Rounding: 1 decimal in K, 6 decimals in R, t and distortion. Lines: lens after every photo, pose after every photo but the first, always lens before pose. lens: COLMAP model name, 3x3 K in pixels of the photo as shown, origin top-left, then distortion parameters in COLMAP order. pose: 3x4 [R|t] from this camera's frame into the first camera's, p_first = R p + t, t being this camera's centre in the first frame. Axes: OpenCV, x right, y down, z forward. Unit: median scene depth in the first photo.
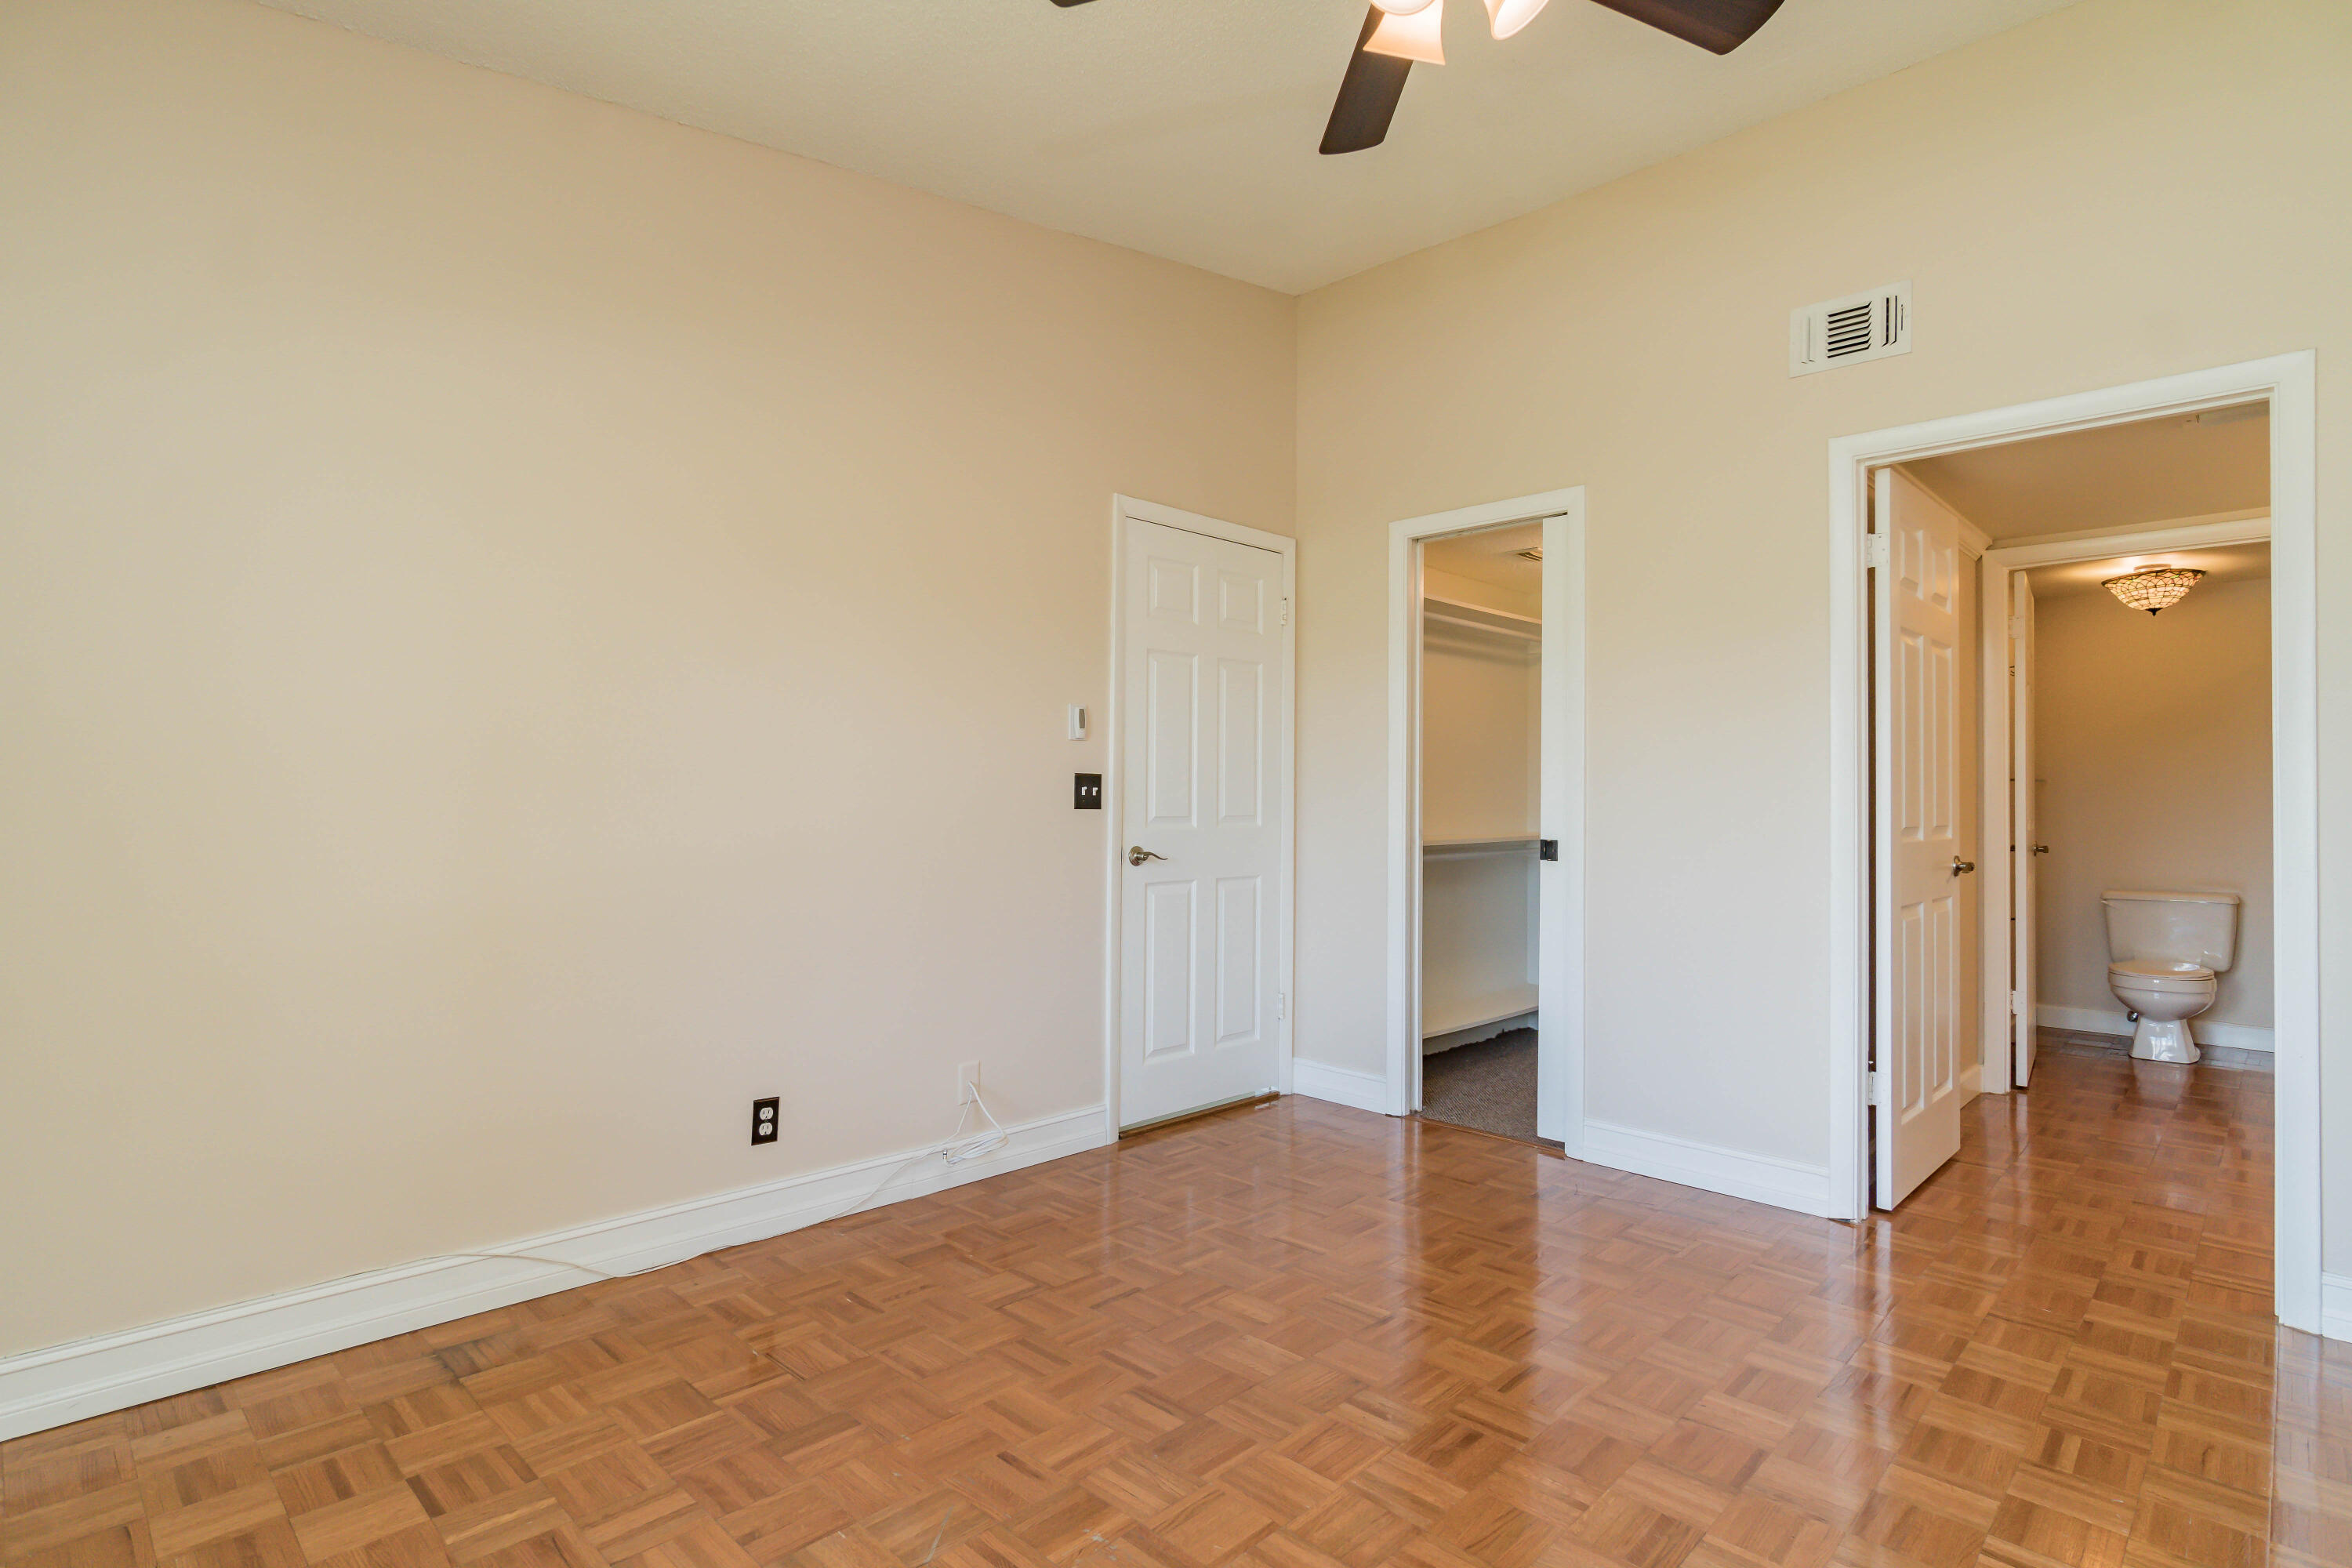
lens RADIAL K [[1151.2, 0, 1176.0], [0, 1151.2, 784.0], [0, 0, 1]] dist [-0.000920, -0.000318]
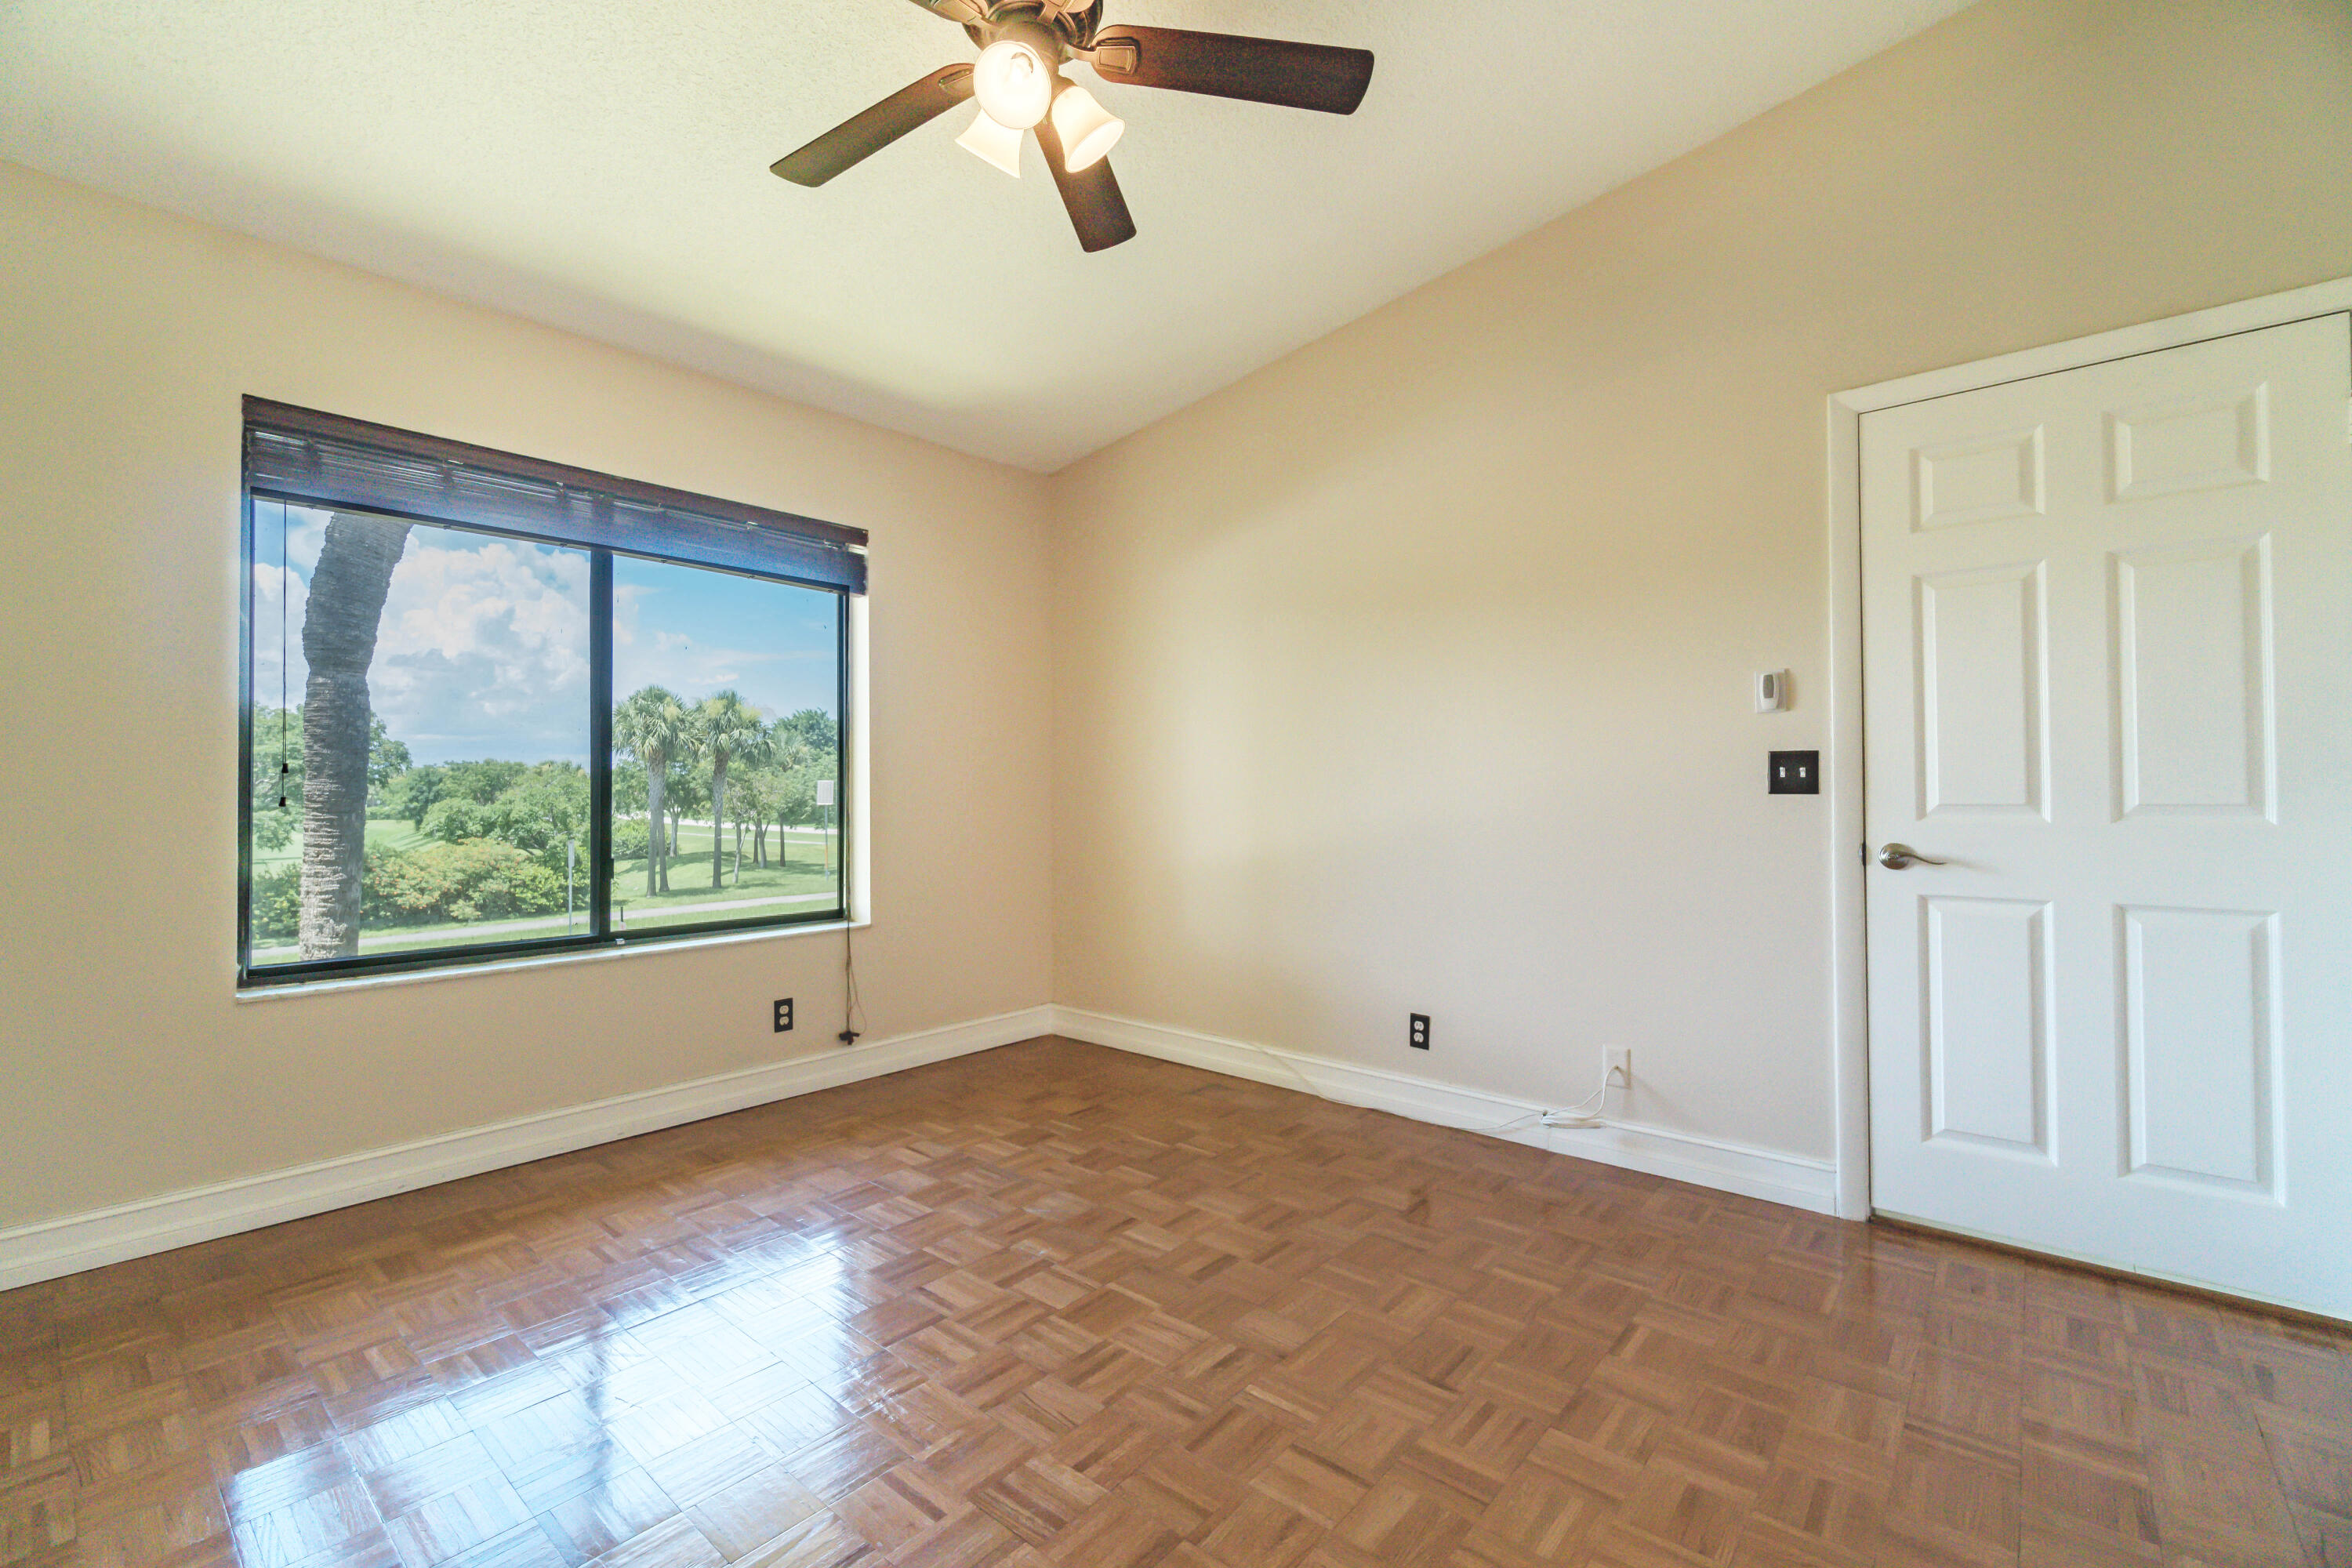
lens RADIAL K [[1021.3, 0, 1160.1], [0, 1021.3, 781.9], [0, 0, 1]] dist [0.003753, 0.000296]
pose [[0.061682, -0.014910, -0.997984, 0.634898], [0.019872, 0.999709, -0.013708, 0.014162], [0.997898, -0.018987, 0.061960, 0.508564]]
